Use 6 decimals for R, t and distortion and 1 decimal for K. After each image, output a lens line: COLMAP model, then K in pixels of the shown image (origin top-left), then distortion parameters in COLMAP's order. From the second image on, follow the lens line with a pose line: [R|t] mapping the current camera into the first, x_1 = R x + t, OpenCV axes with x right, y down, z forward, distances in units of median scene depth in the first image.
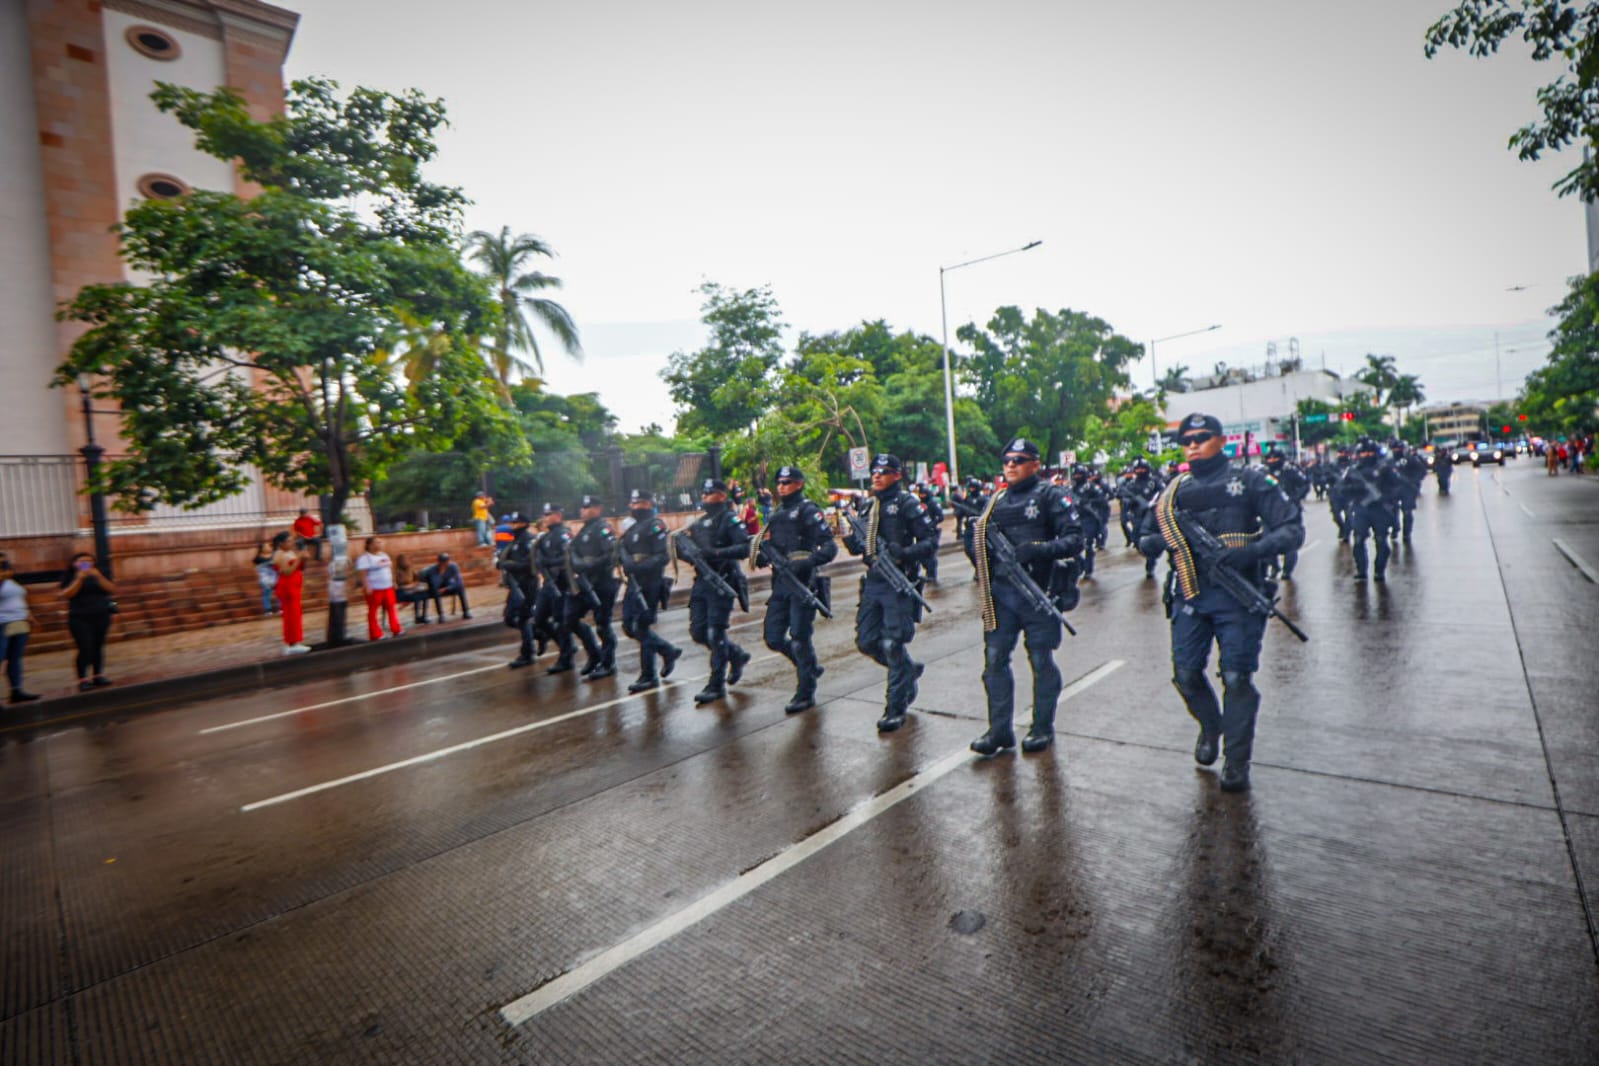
lens RADIAL K [[738.7, 0, 804.4], [0, 738.7, 538.2], [0, 0, 1]] dist [-0.025096, 0.000392]
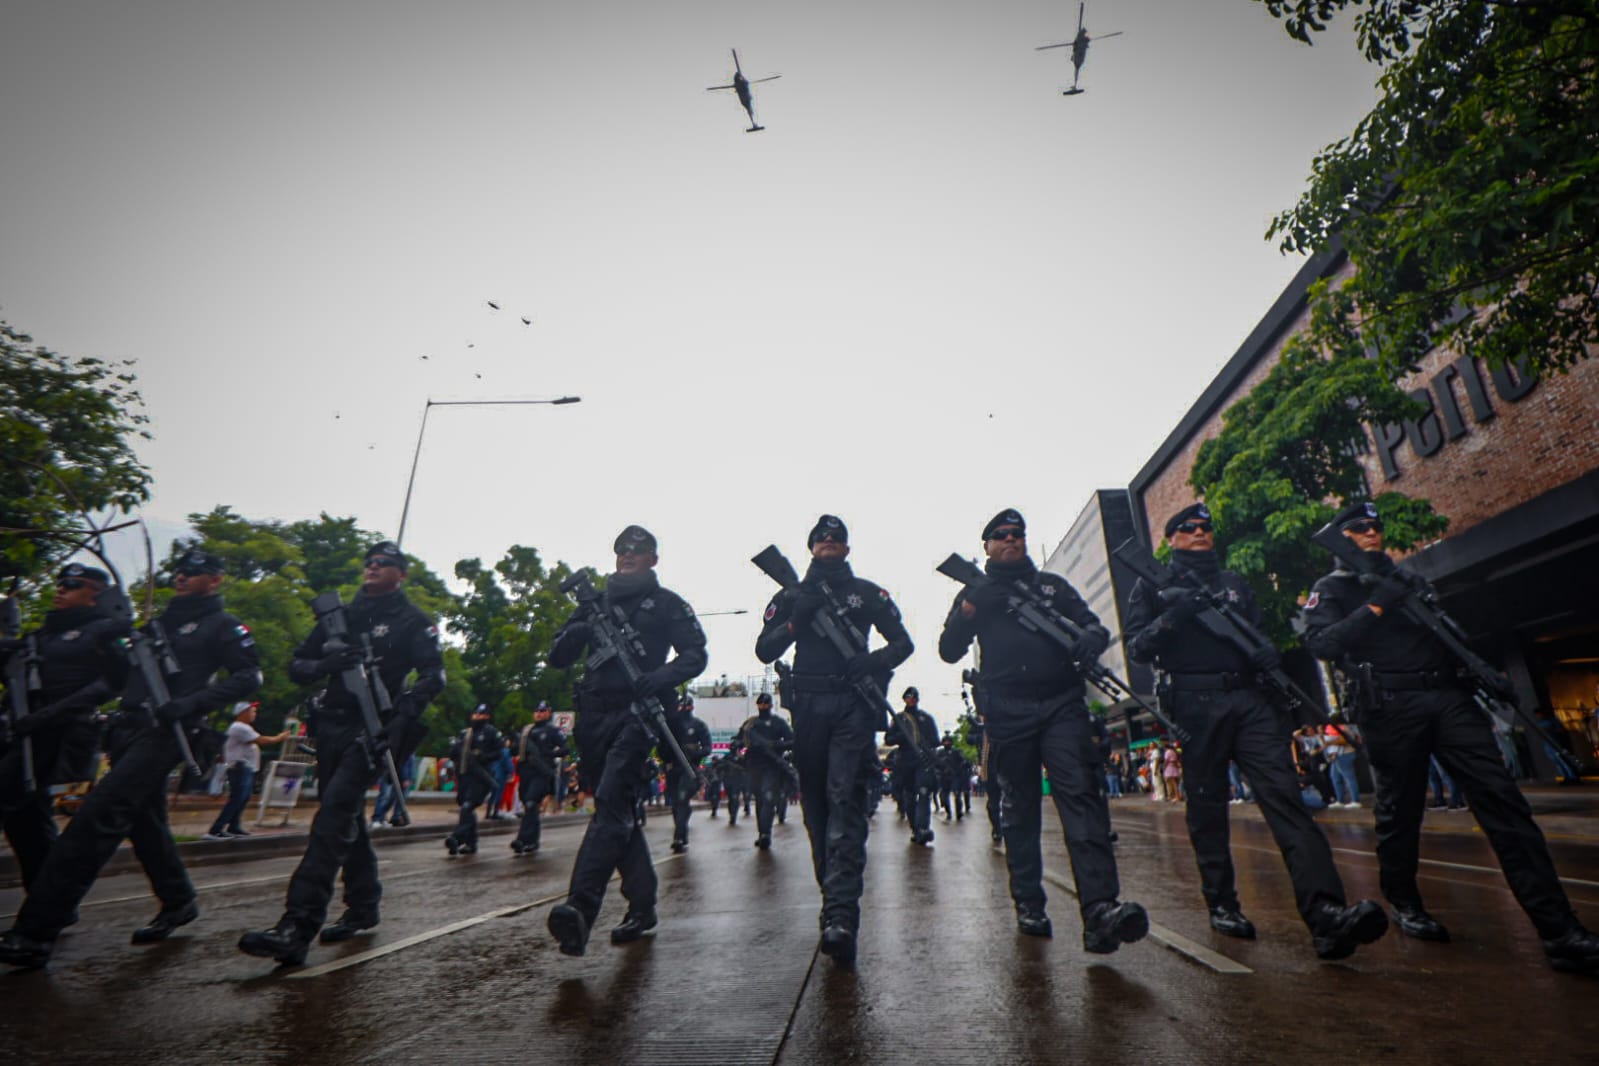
lens RADIAL K [[738.7, 0, 795.1], [0, 738.7, 538.5], [0, 0, 1]] dist [-0.025096, 0.000392]
pose [[0.799695, 0.272426, 0.535044, 0.058920], [-0.042316, 0.914493, -0.402382, -0.001056], [-0.598913, 0.299142, 0.742844, 0.157585]]
